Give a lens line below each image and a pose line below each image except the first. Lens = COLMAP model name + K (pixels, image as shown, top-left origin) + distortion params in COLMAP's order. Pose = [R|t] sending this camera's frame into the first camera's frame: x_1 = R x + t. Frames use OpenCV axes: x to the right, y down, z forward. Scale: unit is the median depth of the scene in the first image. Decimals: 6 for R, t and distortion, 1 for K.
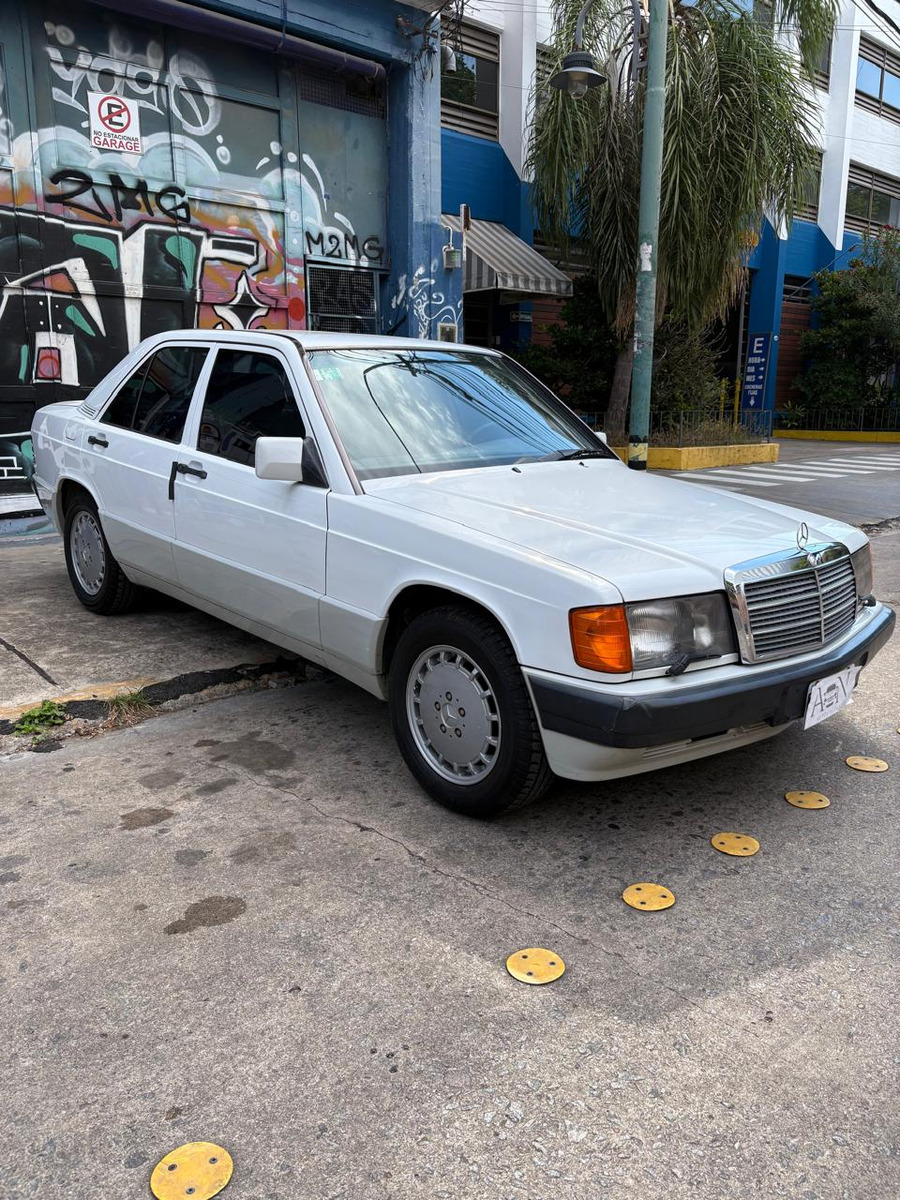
lens RADIAL K [[910.7, 0, 454.0], [0, 910.7, 598.4], [0, 0, 1]] dist [0.050436, -0.057621]
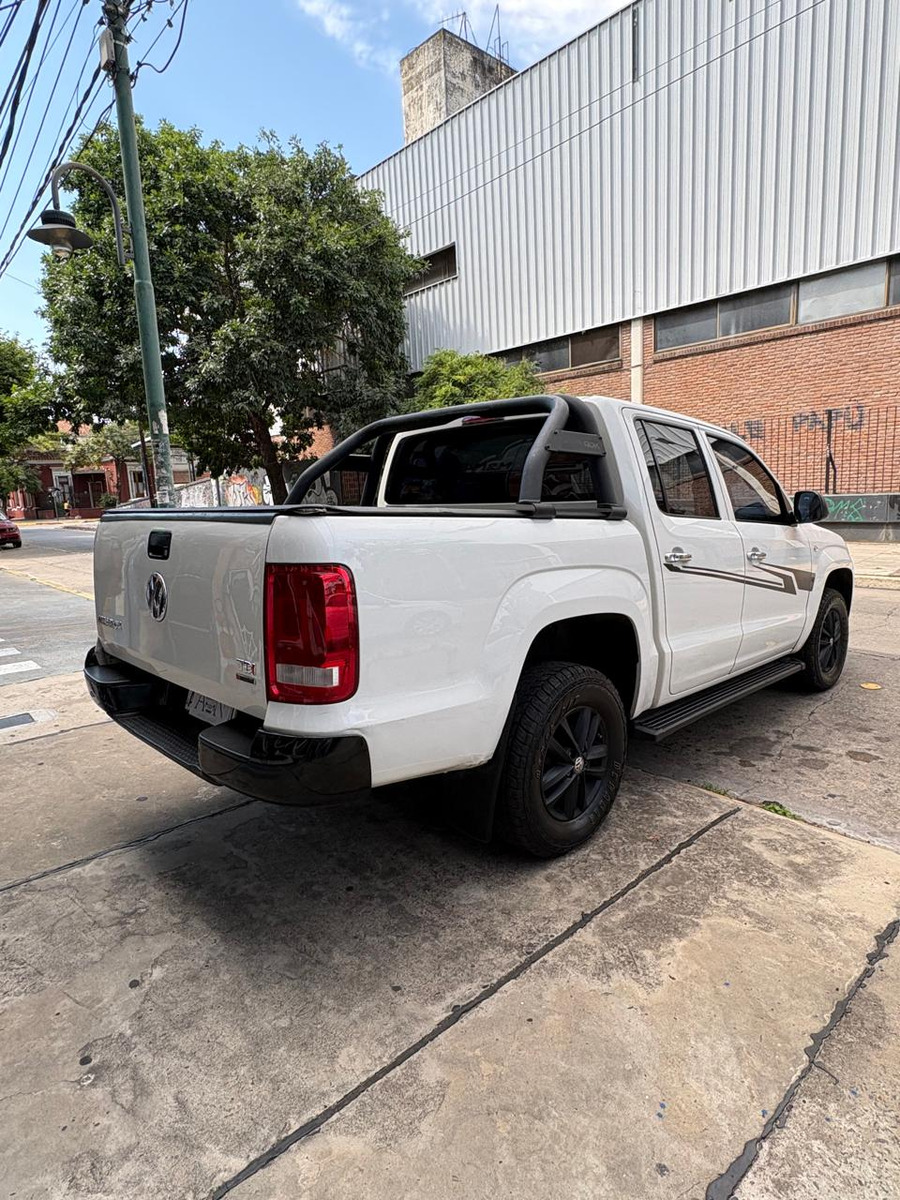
lens RADIAL K [[659.5, 0, 450.0], [0, 659.5, 600.0], [0, 0, 1]] dist [0.002700, -0.000285]
pose [[-0.020110, -0.165102, 0.986071, -0.614422], [0.260815, 0.951255, 0.164592, -0.193461], [-0.965179, 0.260492, 0.023931, 0.655101]]
